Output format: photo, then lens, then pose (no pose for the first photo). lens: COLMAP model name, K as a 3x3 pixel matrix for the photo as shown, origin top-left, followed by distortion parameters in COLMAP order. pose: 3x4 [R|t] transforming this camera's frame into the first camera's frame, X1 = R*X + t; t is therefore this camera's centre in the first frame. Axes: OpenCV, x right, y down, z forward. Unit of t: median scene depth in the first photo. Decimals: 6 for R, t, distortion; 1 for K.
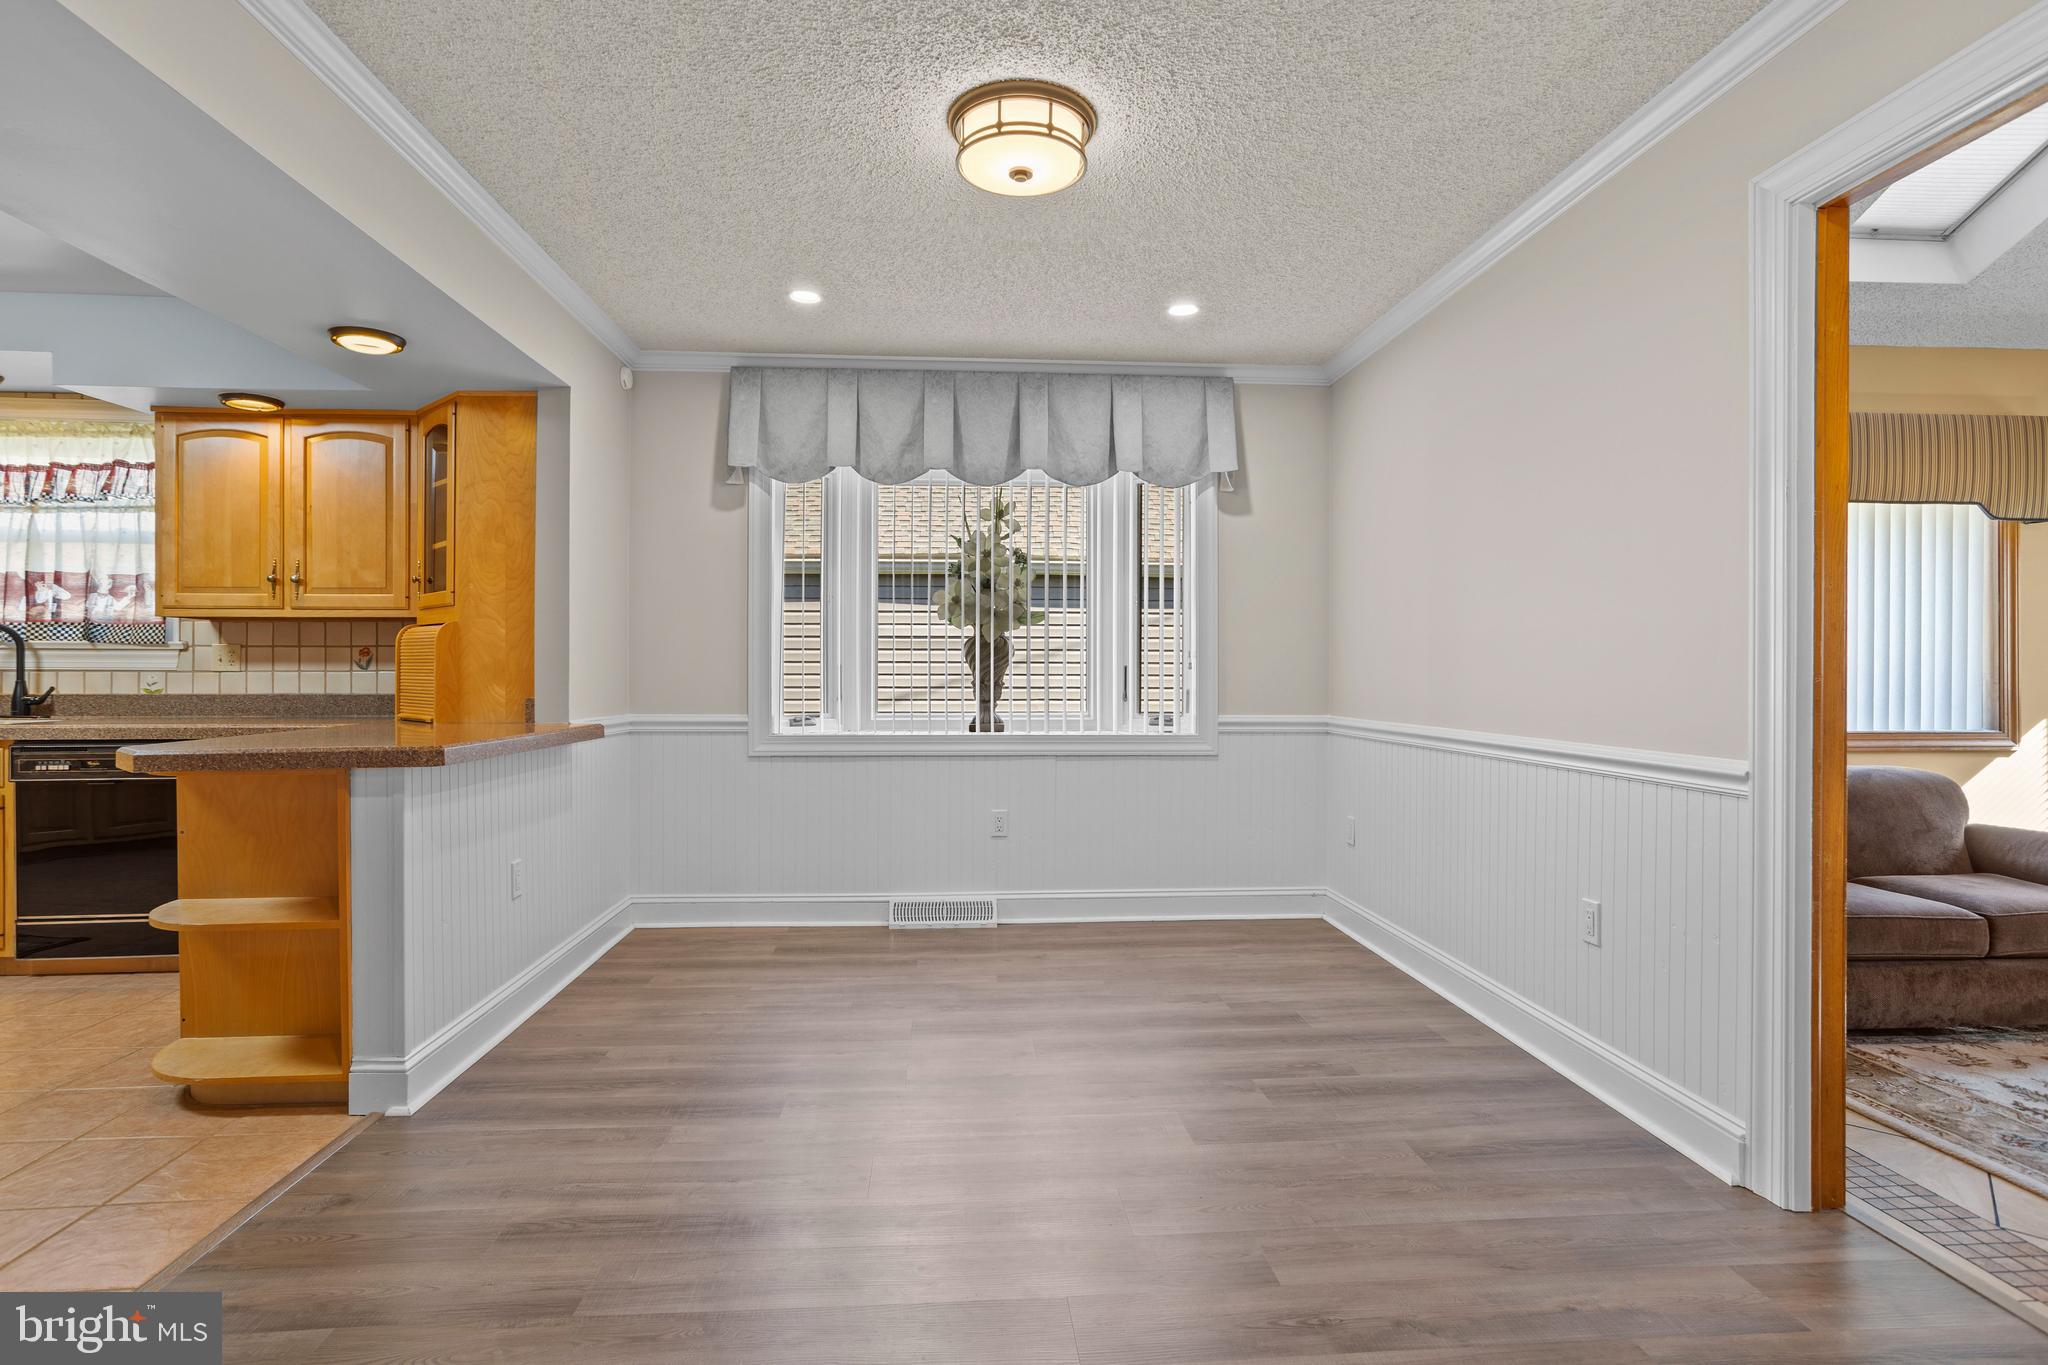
lens RADIAL K [[989.2, 0, 1017.2], [0, 989.2, 672.9], [0, 0, 1]] dist [0.003777, 0.001523]
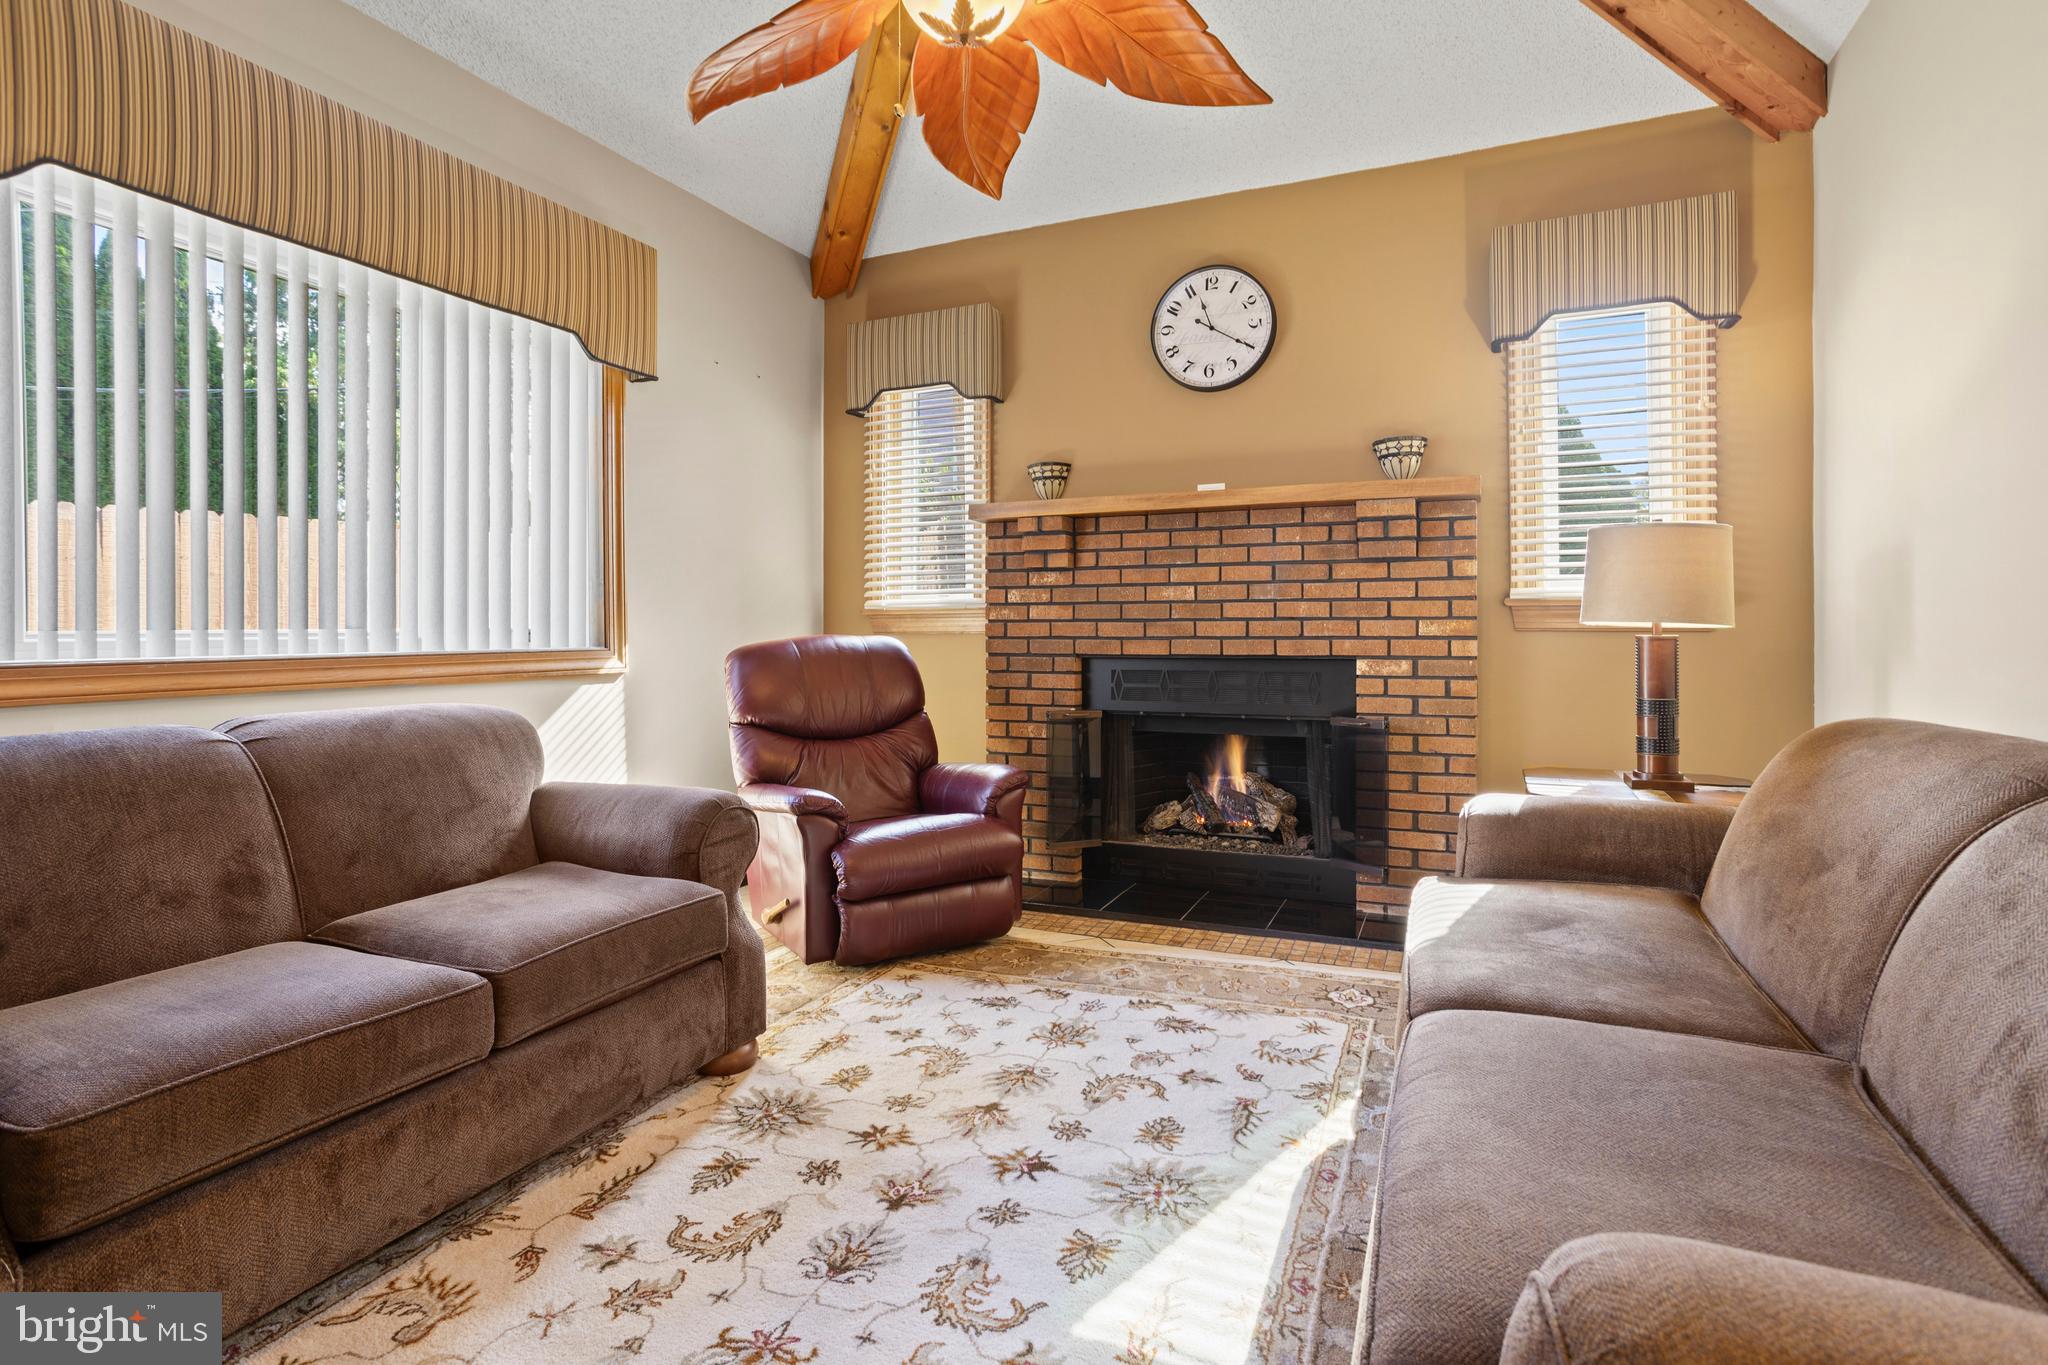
lens RADIAL K [[1089.6, 0, 1027.3], [0, 1089.6, 629.3], [0, 0, 1]] dist [0.003342, 0.000715]
pose [[0.470717, -0.005164, 0.882269, 0.541371], [0.005751, 0.999980, 0.002785, 0.057470], [-0.882266, 0.003763, 0.470737, 0.434282]]
